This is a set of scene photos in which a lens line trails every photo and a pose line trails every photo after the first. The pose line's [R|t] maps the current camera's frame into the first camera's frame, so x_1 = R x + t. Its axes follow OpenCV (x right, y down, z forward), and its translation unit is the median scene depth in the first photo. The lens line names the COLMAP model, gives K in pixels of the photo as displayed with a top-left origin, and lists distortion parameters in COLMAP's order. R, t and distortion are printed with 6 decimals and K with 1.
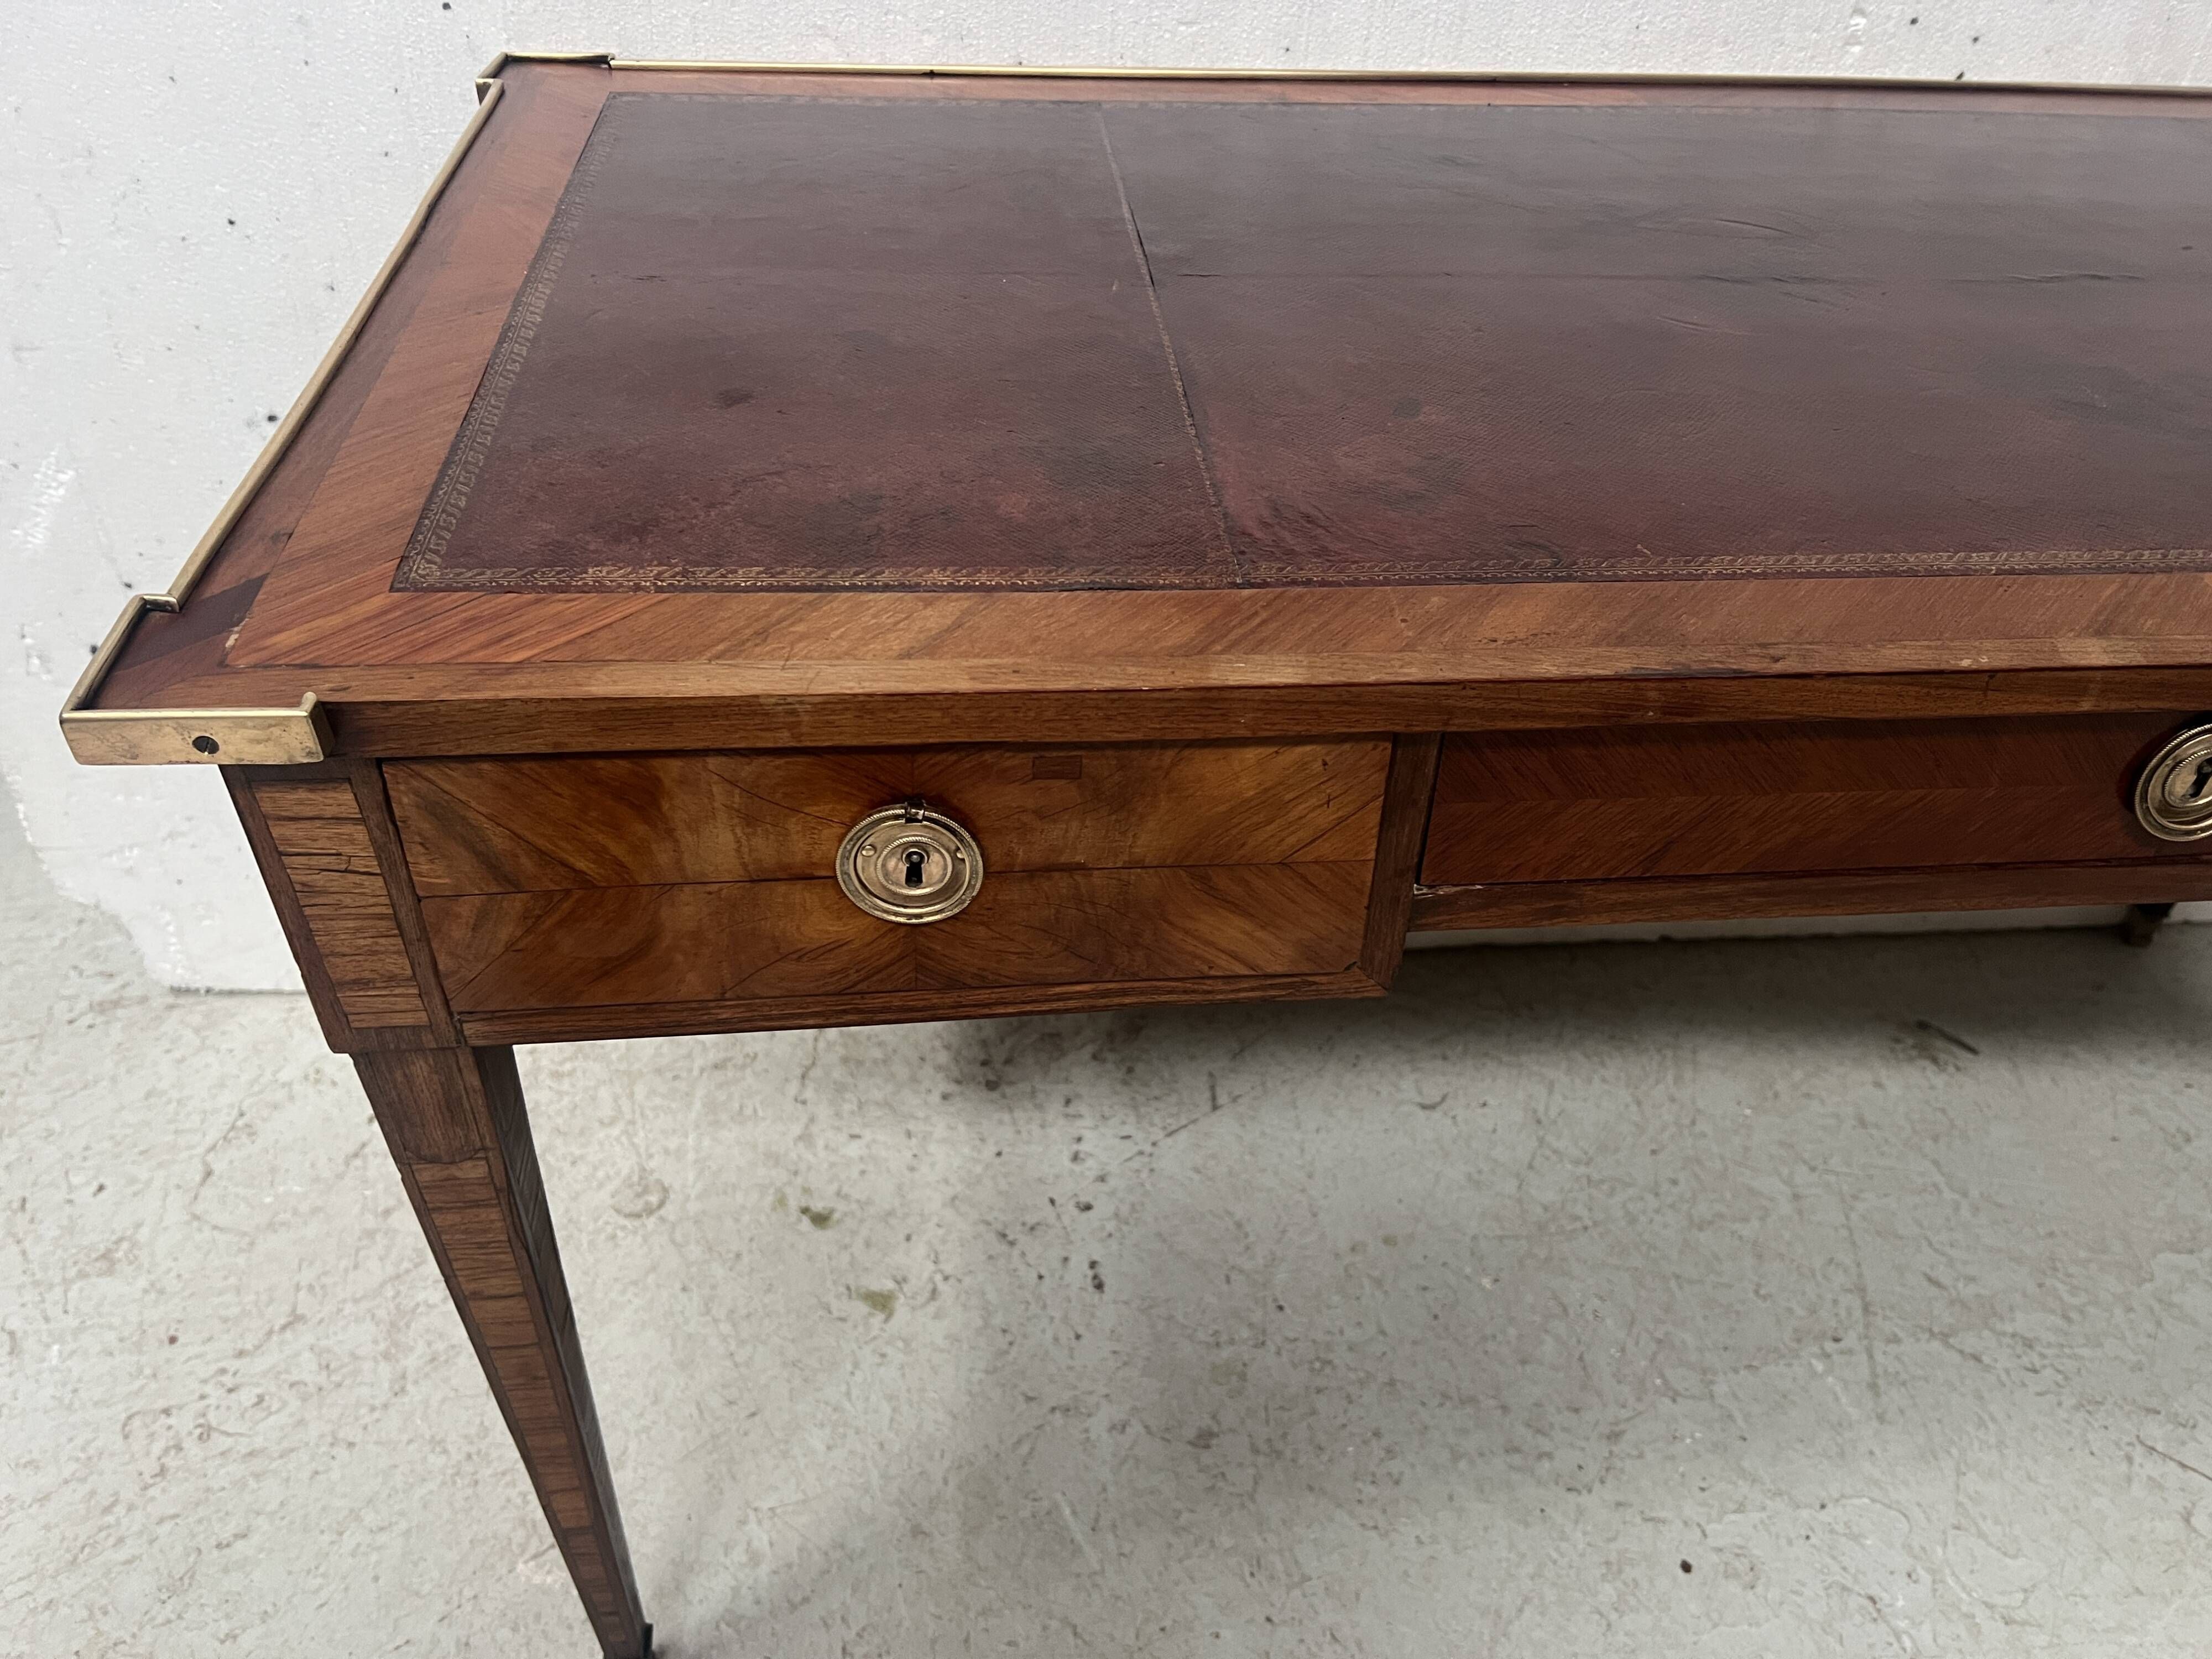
lens RADIAL K [[1685.4, 0, 1099.4], [0, 1685.4, 840.3], [0, 0, 1]] dist [0.047176, -0.055550]
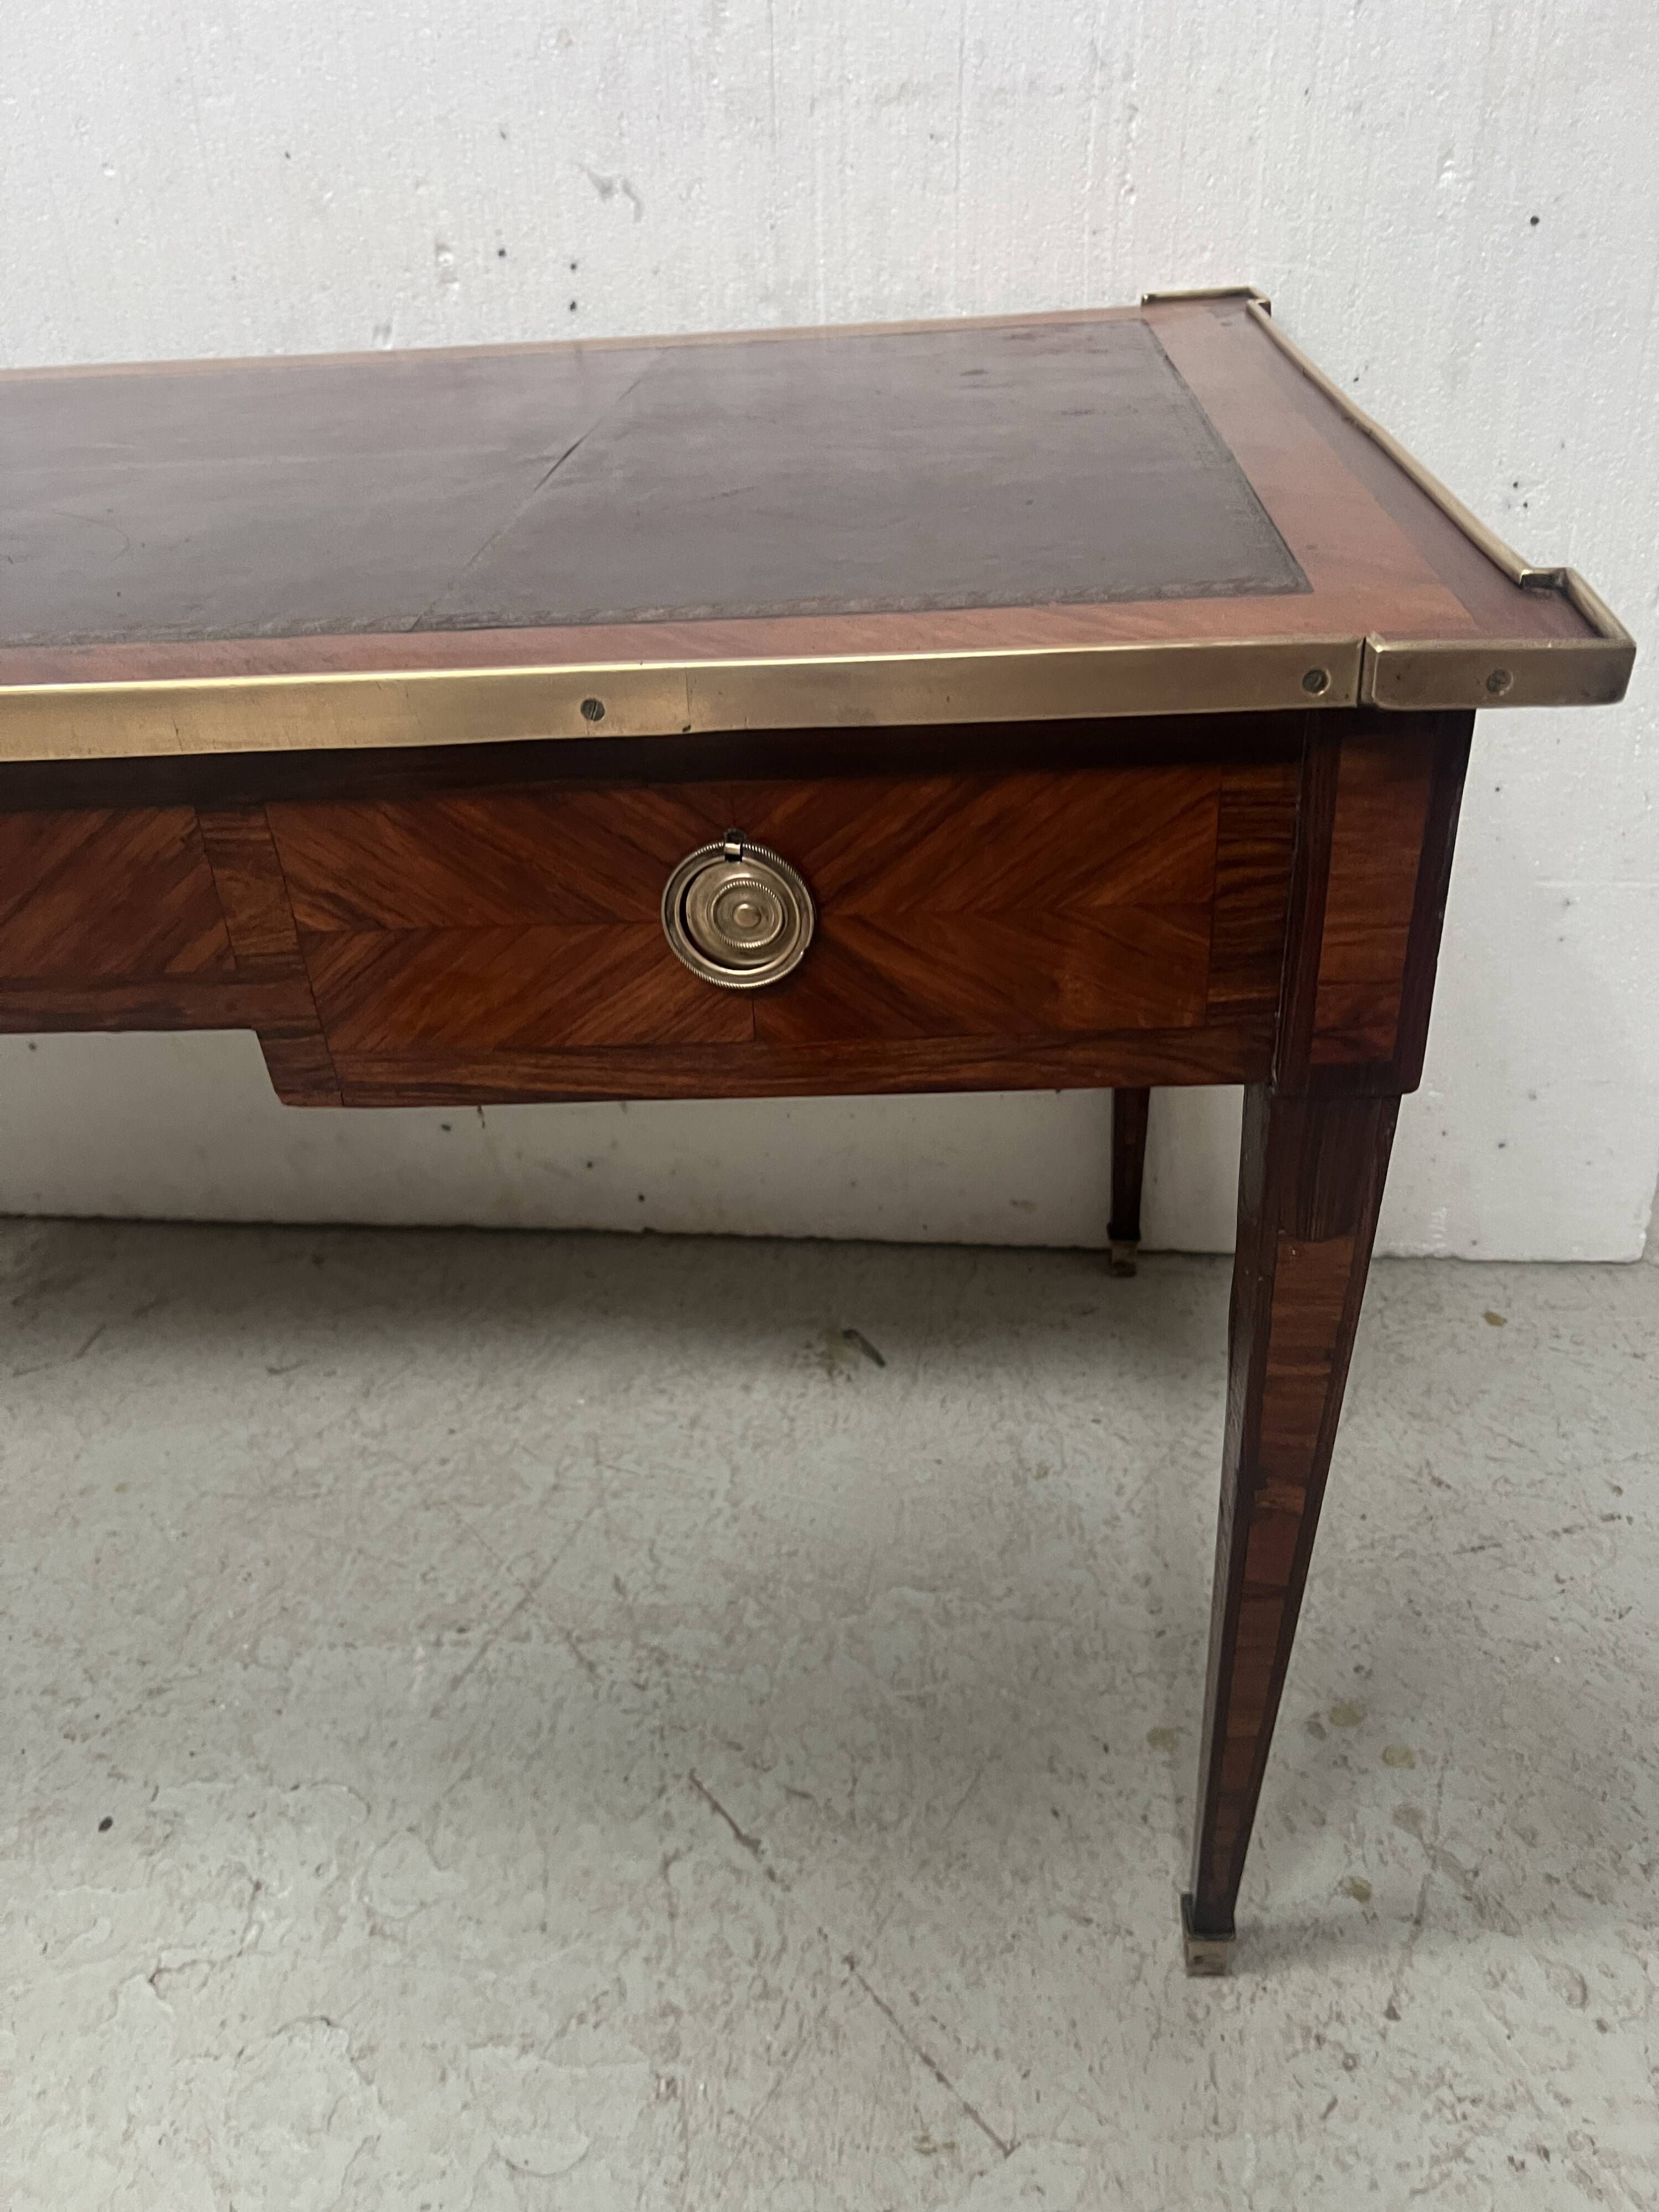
lens RADIAL K [[1685.4, 0, 845.5], [0, 1685.4, 1096.8], [0, 0, 1]] dist [0.047176, -0.055550]
pose [[0.968472, 0.040467, -0.245814, 0.877749], [-0.061983, 0.994831, -0.080429, 0.067867], [0.241288, 0.093130, 0.965975, 0.132890]]
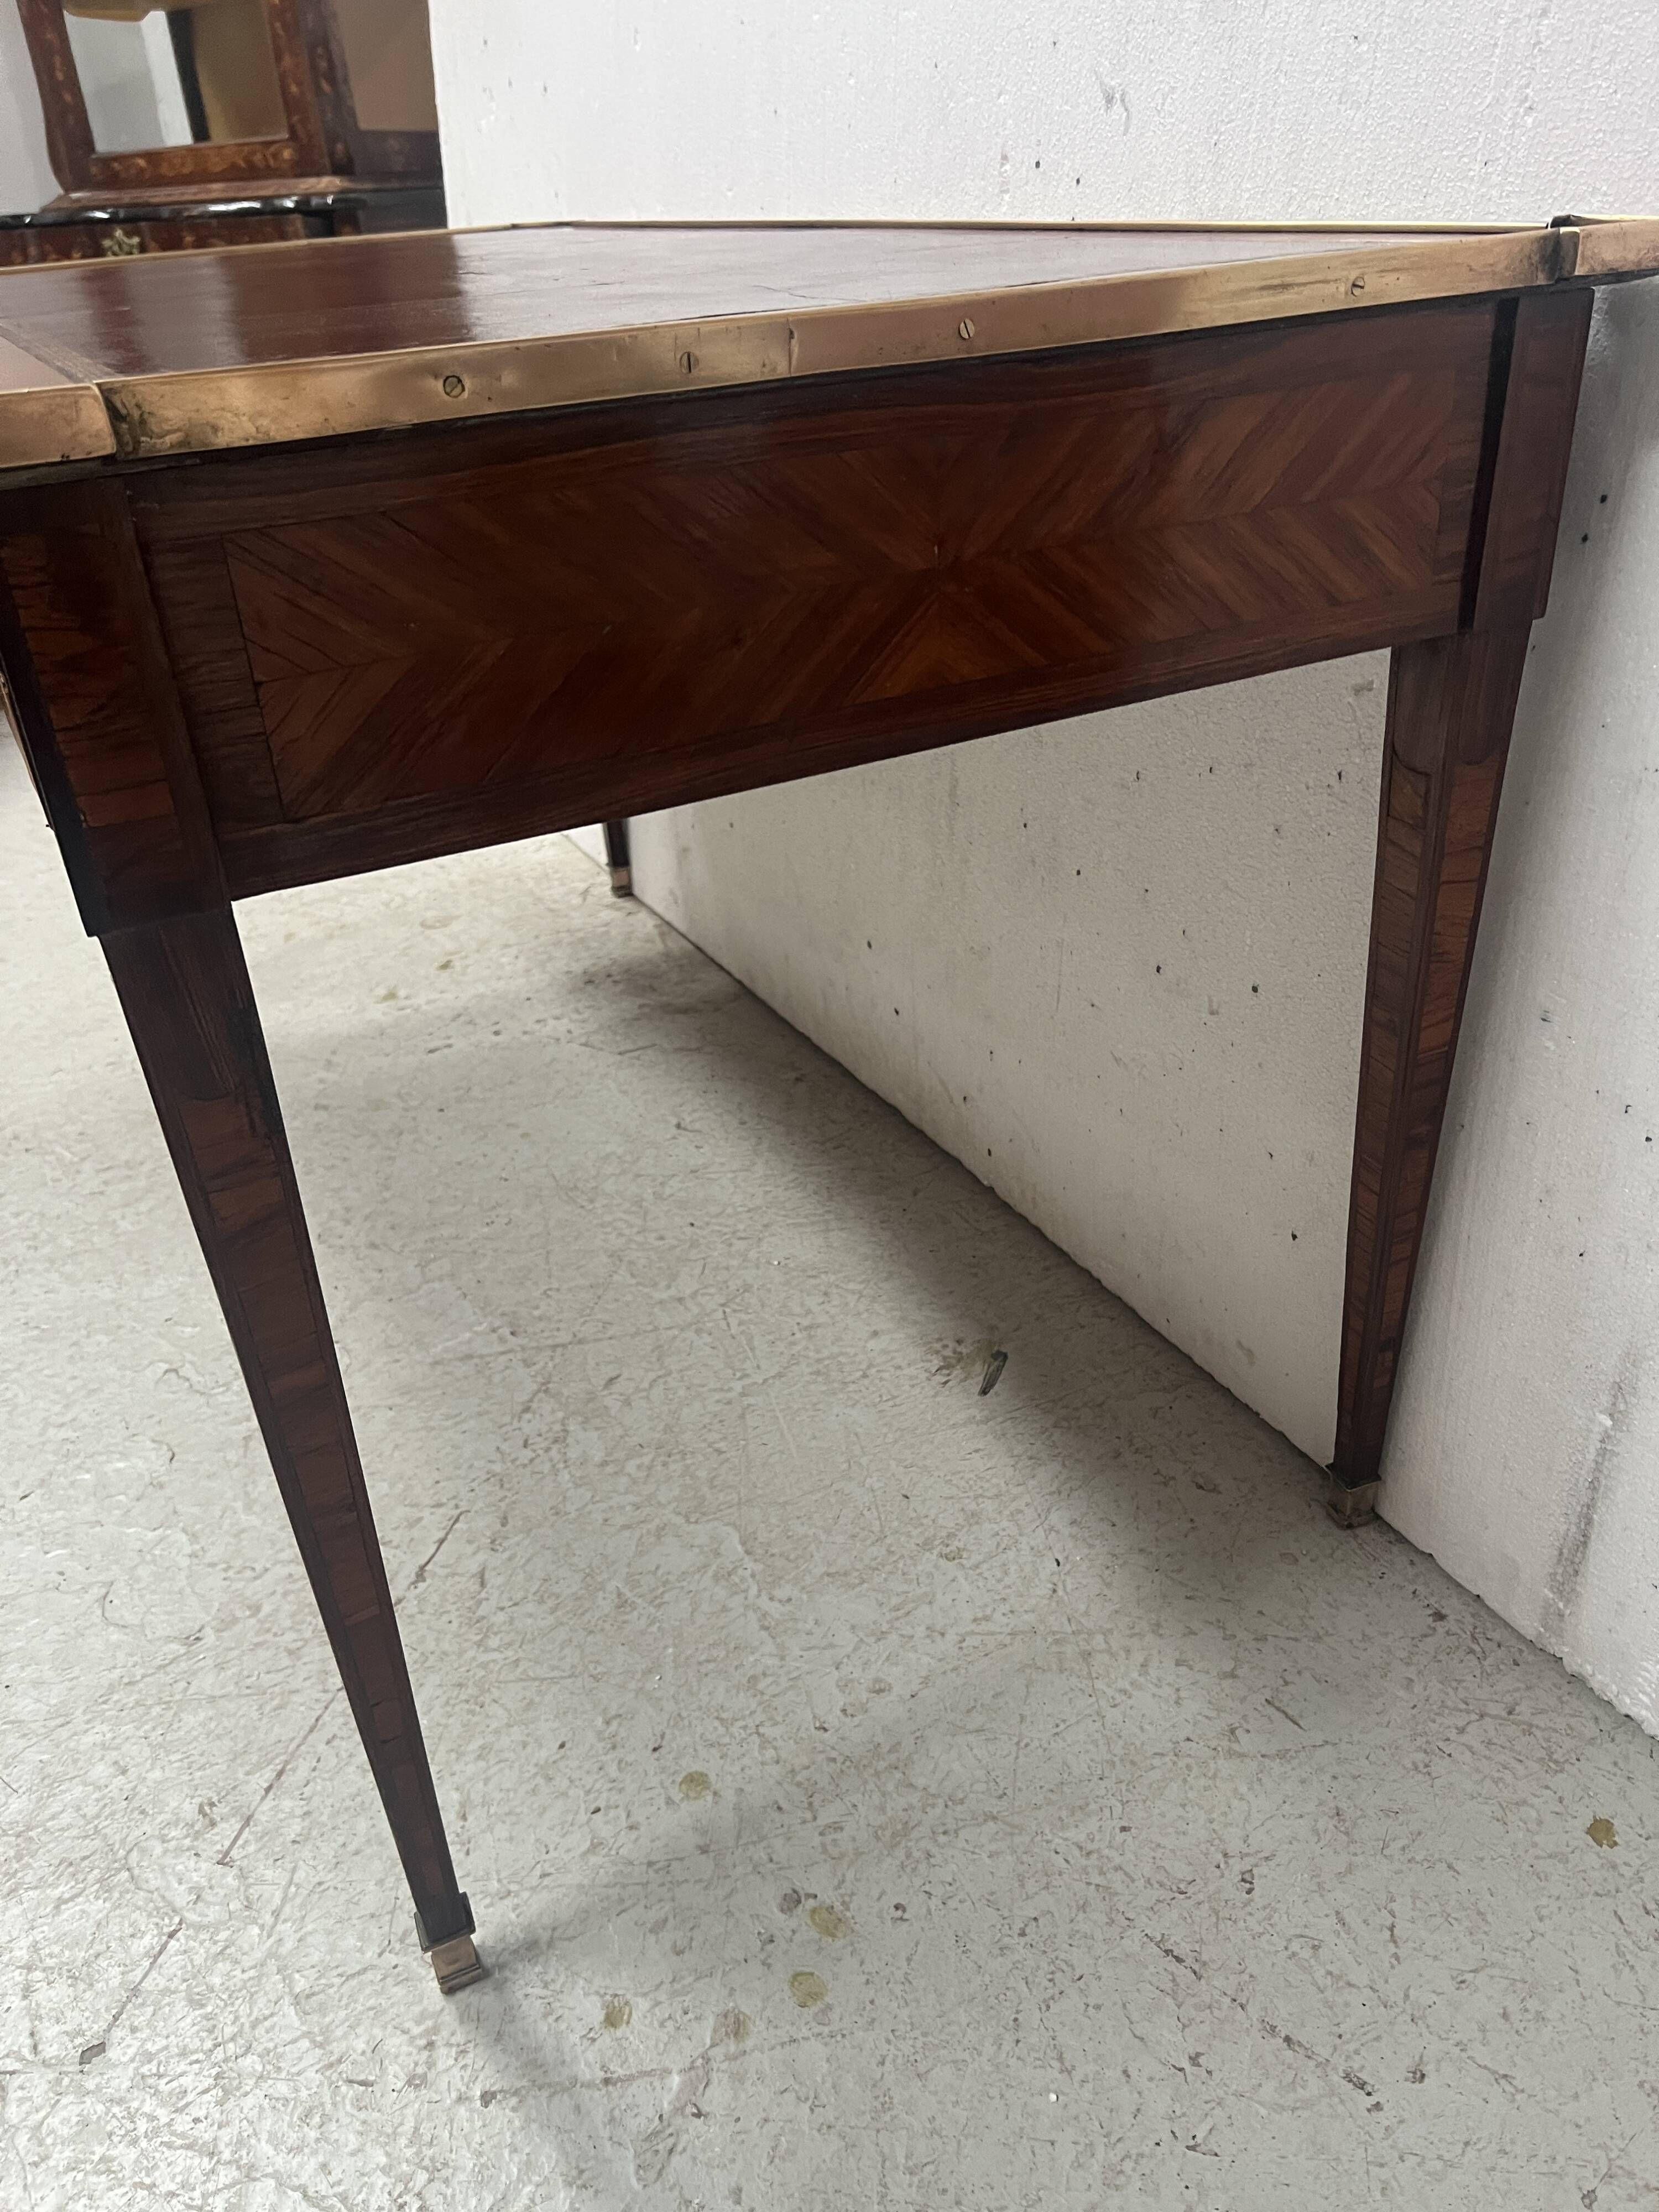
lens RADIAL K [[1685.4, 0, 824.2], [0, 1685.4, 1123.6], [0, 0, 1]] dist [0.047176, -0.055550]
pose [[0.365299, 0.407143, -0.837132, 1.398909], [-0.519859, 0.835211, 0.179358, -0.119806], [0.772207, 0.369671, 0.516759, 0.560797]]
